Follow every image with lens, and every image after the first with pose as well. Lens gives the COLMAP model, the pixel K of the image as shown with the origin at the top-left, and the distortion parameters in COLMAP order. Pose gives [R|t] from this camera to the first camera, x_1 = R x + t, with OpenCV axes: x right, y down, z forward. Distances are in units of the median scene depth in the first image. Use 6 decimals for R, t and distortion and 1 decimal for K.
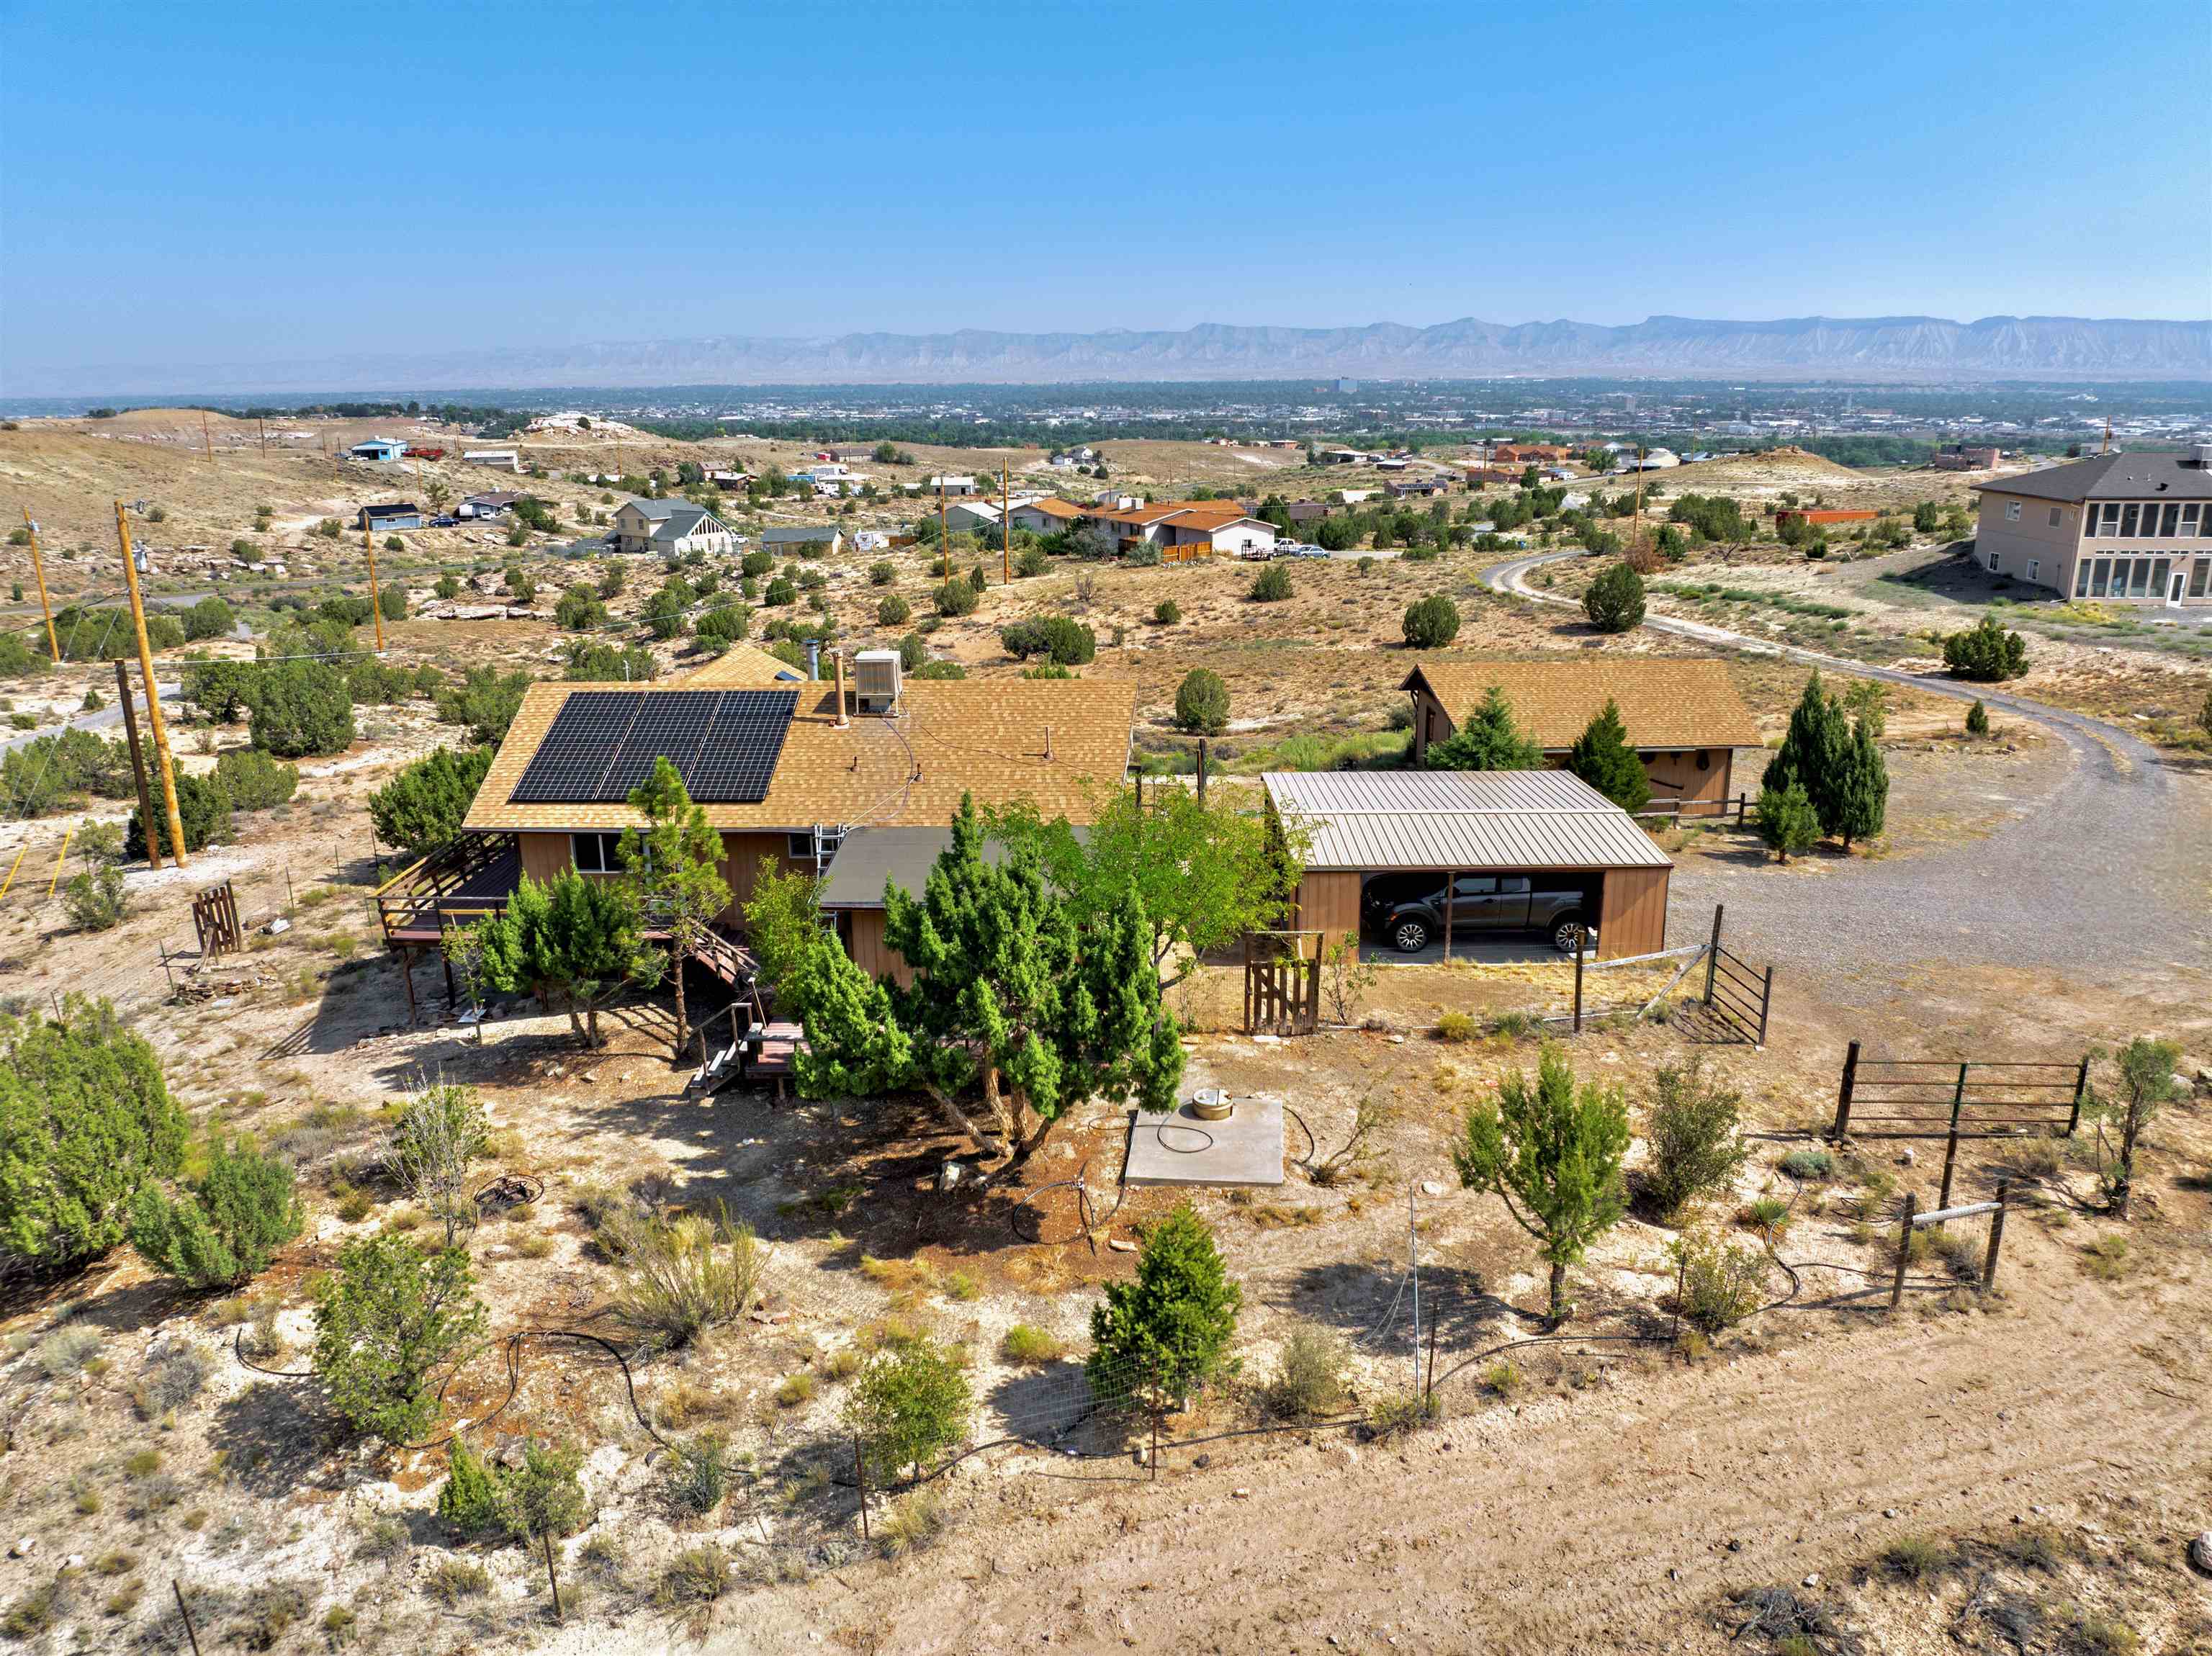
lens RADIAL K [[1544.5, 0, 1106.0], [0, 1544.5, 828.0], [0, 0, 1]] dist [-0.049688, 0.009529]
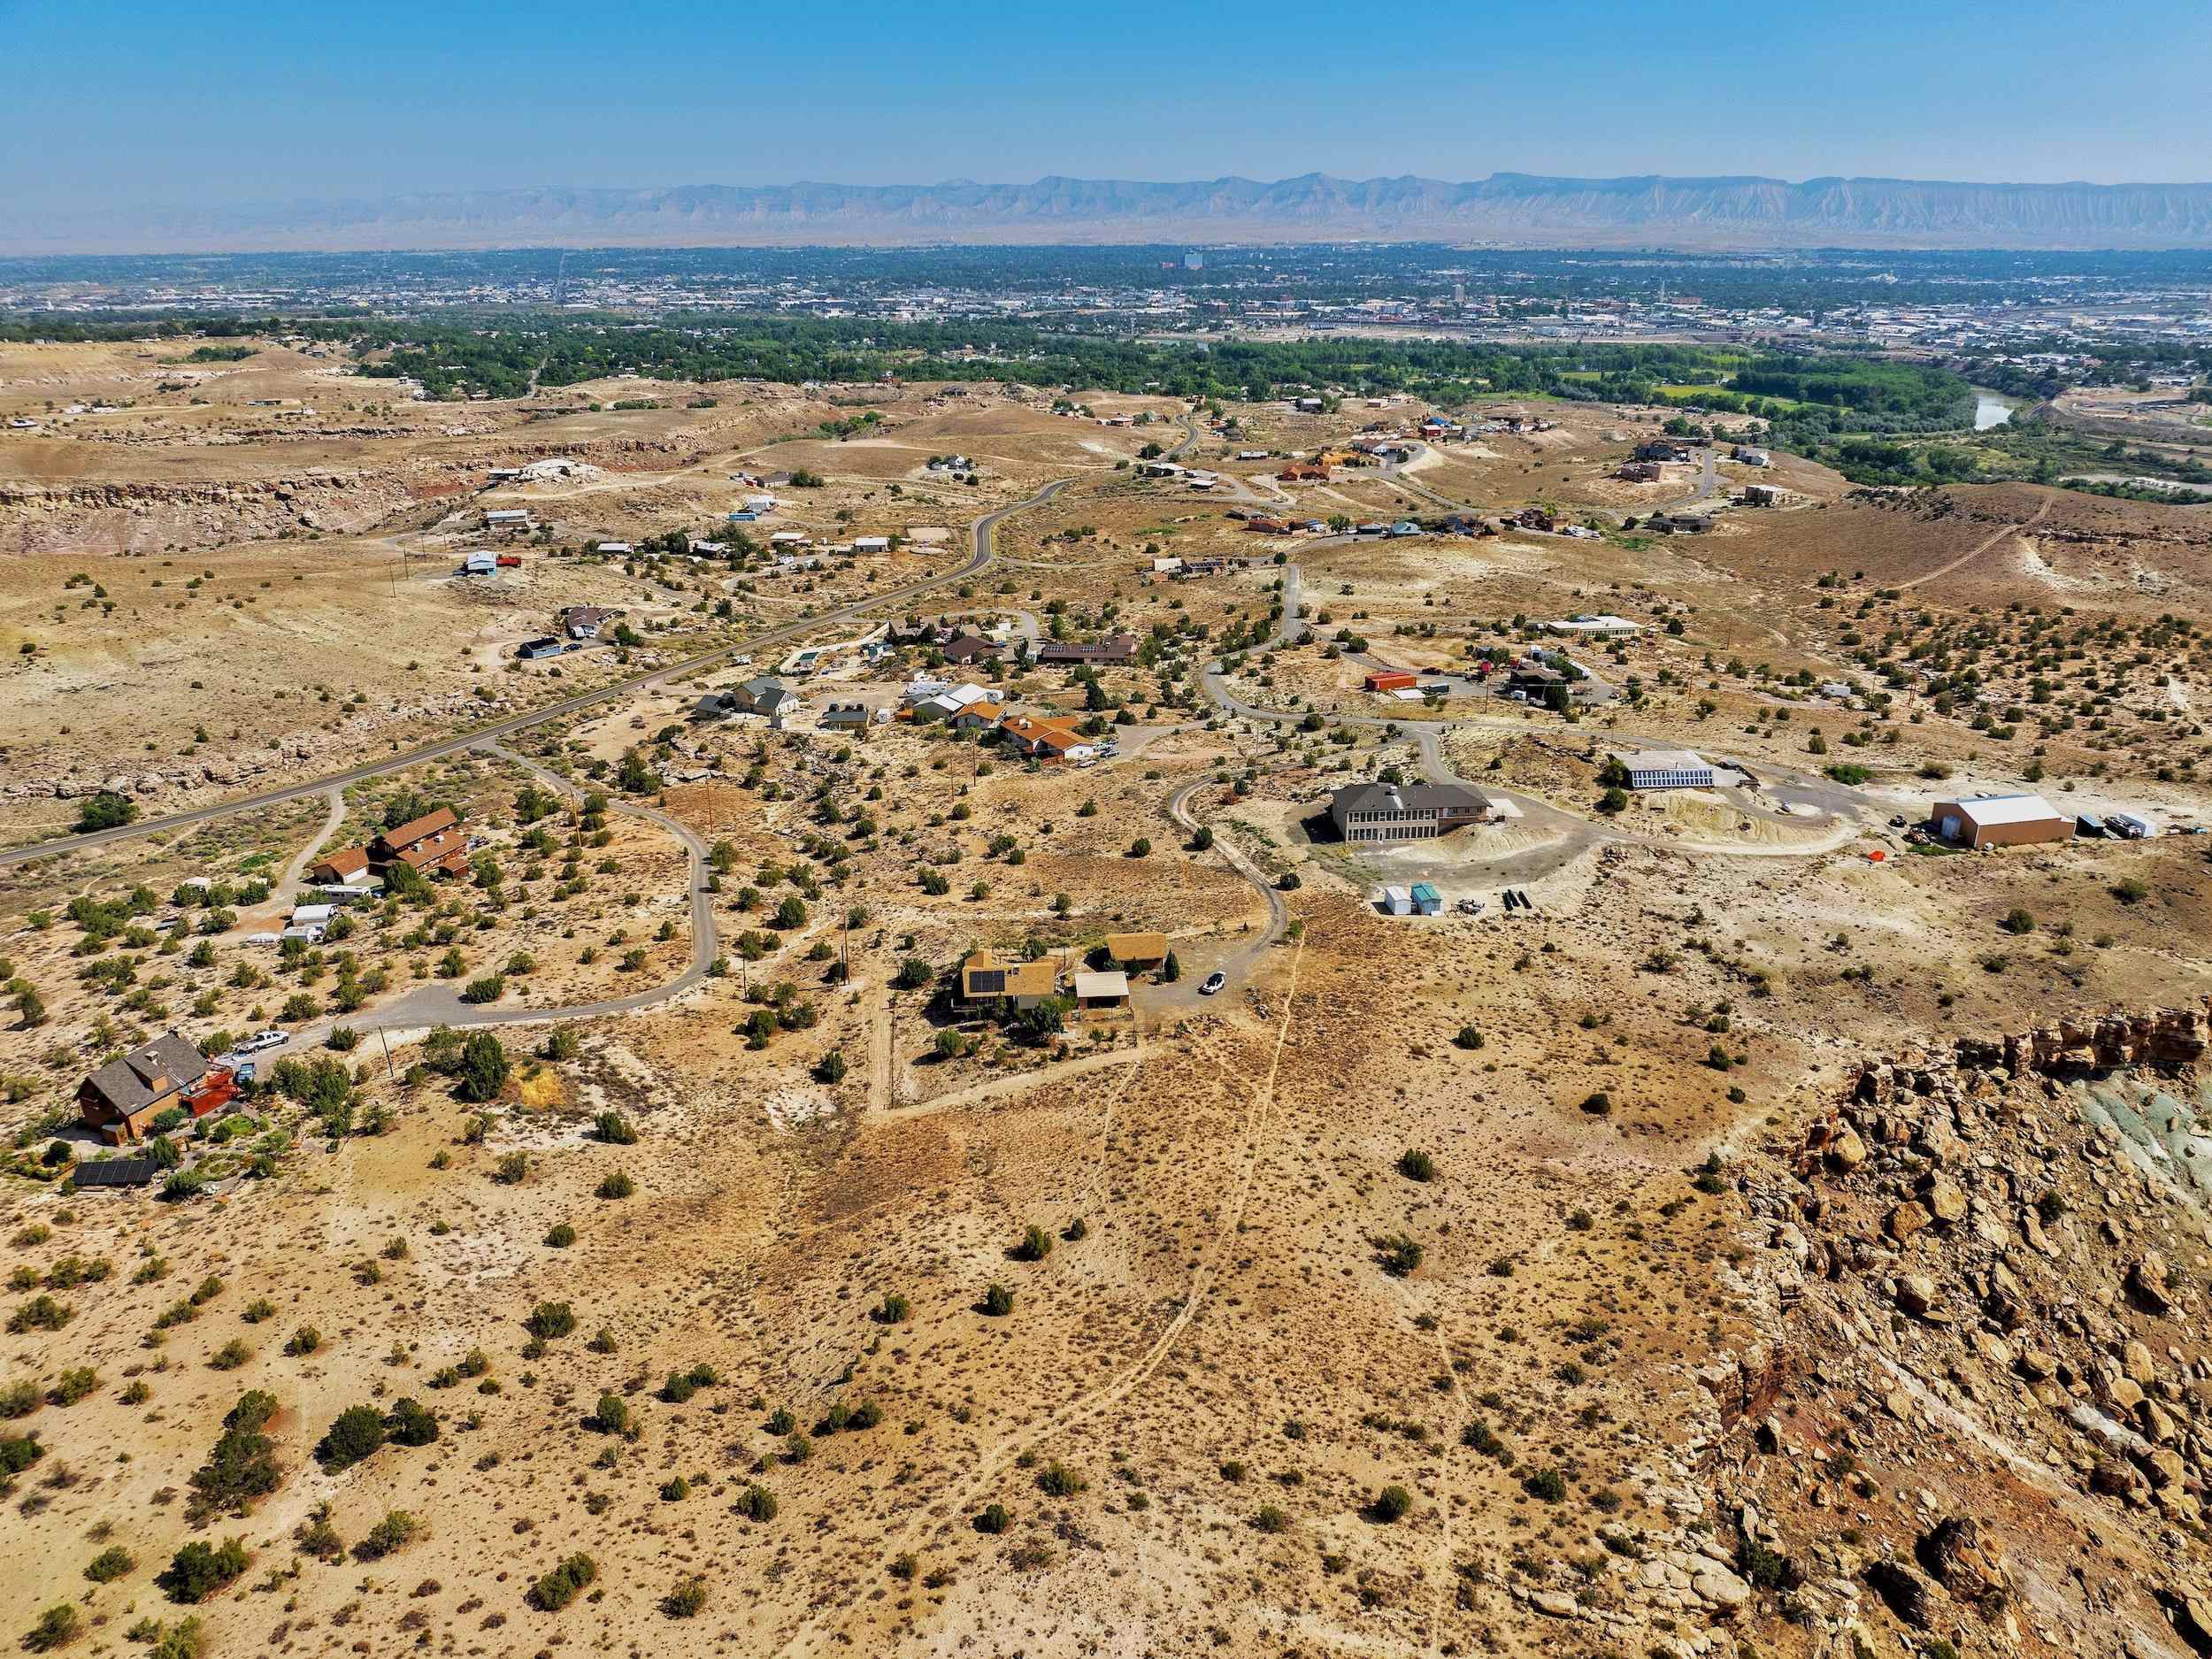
lens RADIAL K [[1544.5, 0, 1106.0], [0, 1544.5, 829.5], [0, 0, 1]] dist [-0.049688, 0.009529]
pose [[0.995514, -0.032553, 0.088838, -0.124126], [0.024562, 0.995674, 0.089606, -0.476796], [-0.091370, -0.087022, 0.992007, -2.085542]]
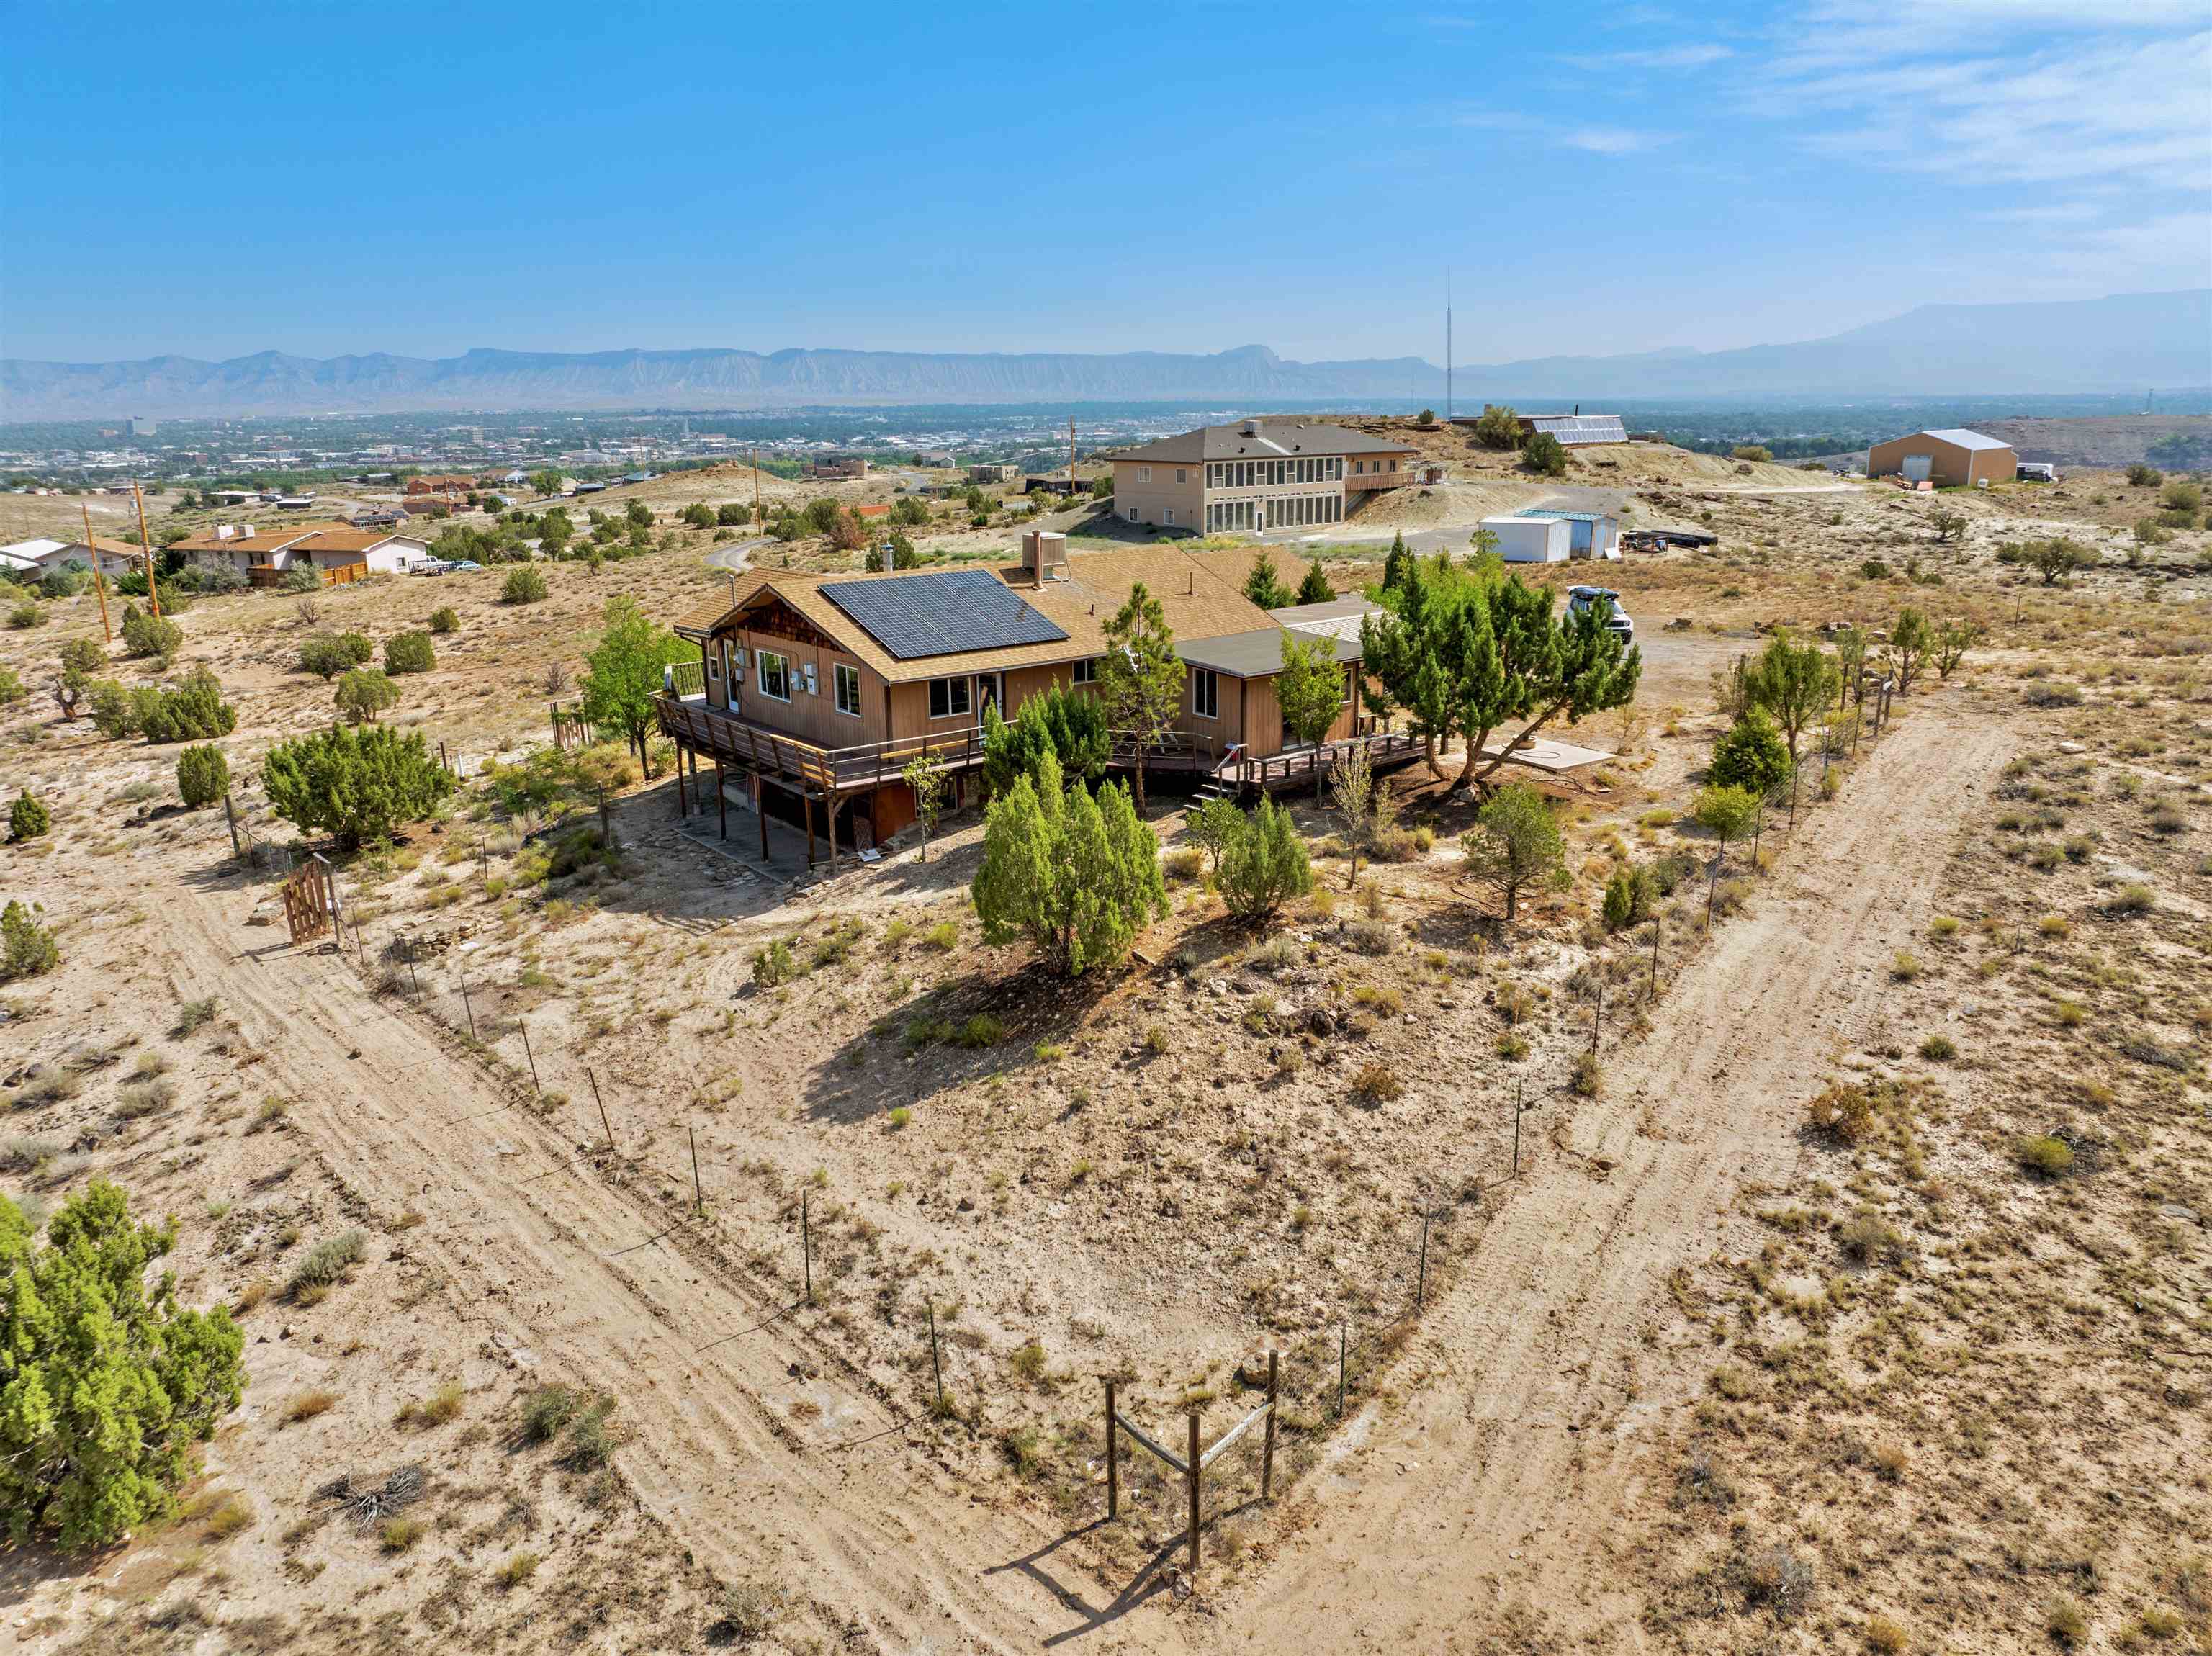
lens RADIAL K [[1544.5, 0, 1106.0], [0, 1544.5, 828.0], [0, 0, 1]] dist [-0.049688, 0.009529]
pose [[0.761089, -0.172000, 0.625428, -0.348697], [0.184374, 0.981796, 0.045639, 0.029043], [-0.621892, 0.080578, 0.778946, -0.005958]]
